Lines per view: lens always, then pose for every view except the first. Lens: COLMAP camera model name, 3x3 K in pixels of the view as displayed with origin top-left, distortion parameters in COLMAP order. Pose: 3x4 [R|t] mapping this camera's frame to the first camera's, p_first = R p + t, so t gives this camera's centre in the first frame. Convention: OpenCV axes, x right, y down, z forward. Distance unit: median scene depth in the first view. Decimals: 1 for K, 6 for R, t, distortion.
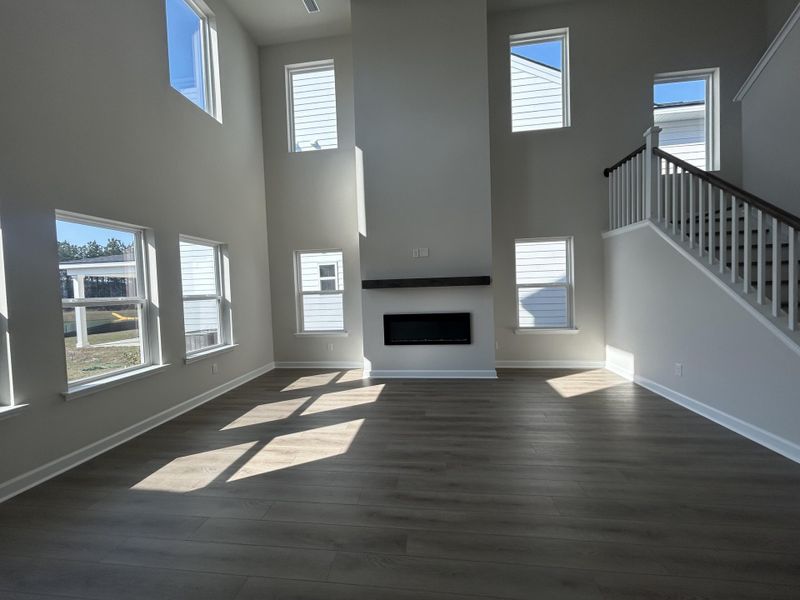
lens RADIAL K [[324.0, 0, 398.2], [0, 324.0, 298.5], [0, 0, 1]] dist [-0.002596, 0.000226]
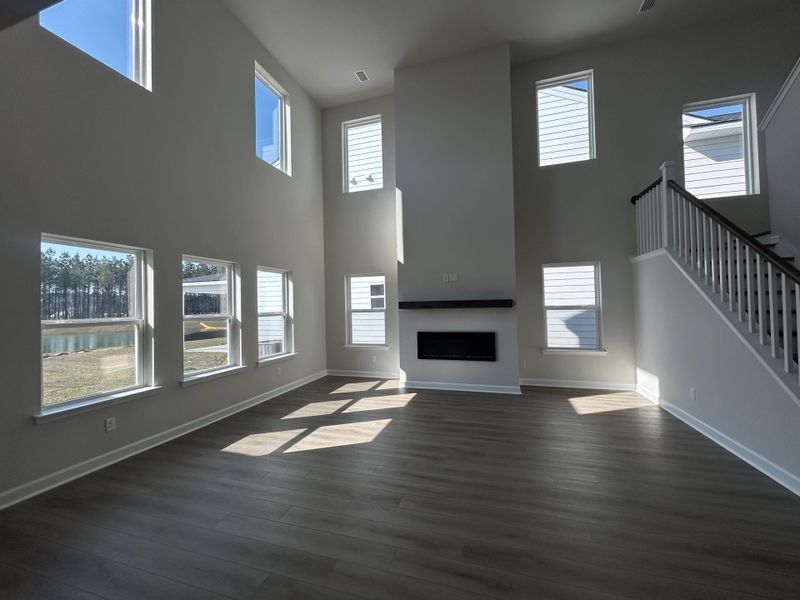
lens RADIAL K [[324.0, 0, 398.2], [0, 324.0, 298.5], [0, 0, 1]] dist [-0.002596, 0.000226]
pose [[0.984586, 0.009741, -0.174630, 0.090907], [-0.018103, 0.998761, -0.046357, -0.013884], [0.173962, 0.048804, 0.983542, -0.146292]]
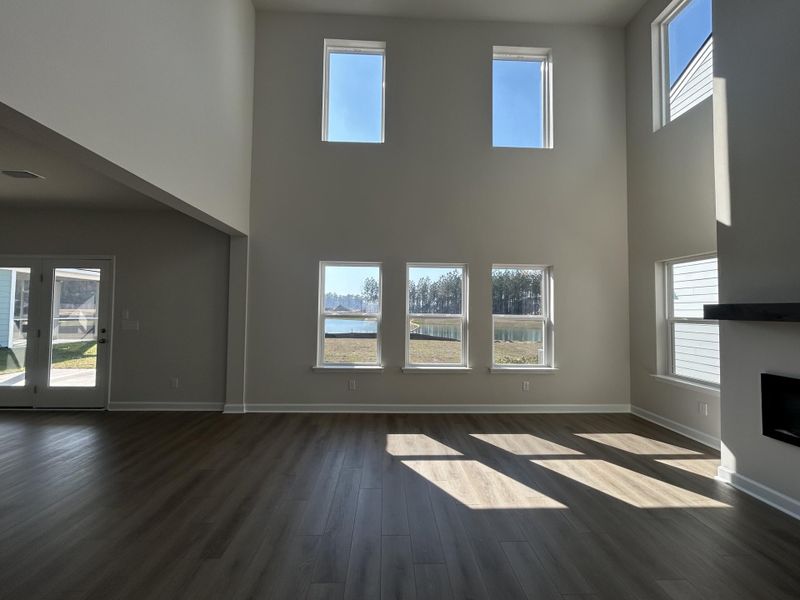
lens RADIAL K [[324.0, 0, 398.2], [0, 324.0, 298.5], [0, 0, 1]] dist [-0.002596, 0.000226]
pose [[0.167948, 0.001979, -0.985794, 0.377340], [-0.049511, 0.998753, -0.006430, -0.037802], [0.984552, 0.049887, 0.167837, 0.372786]]
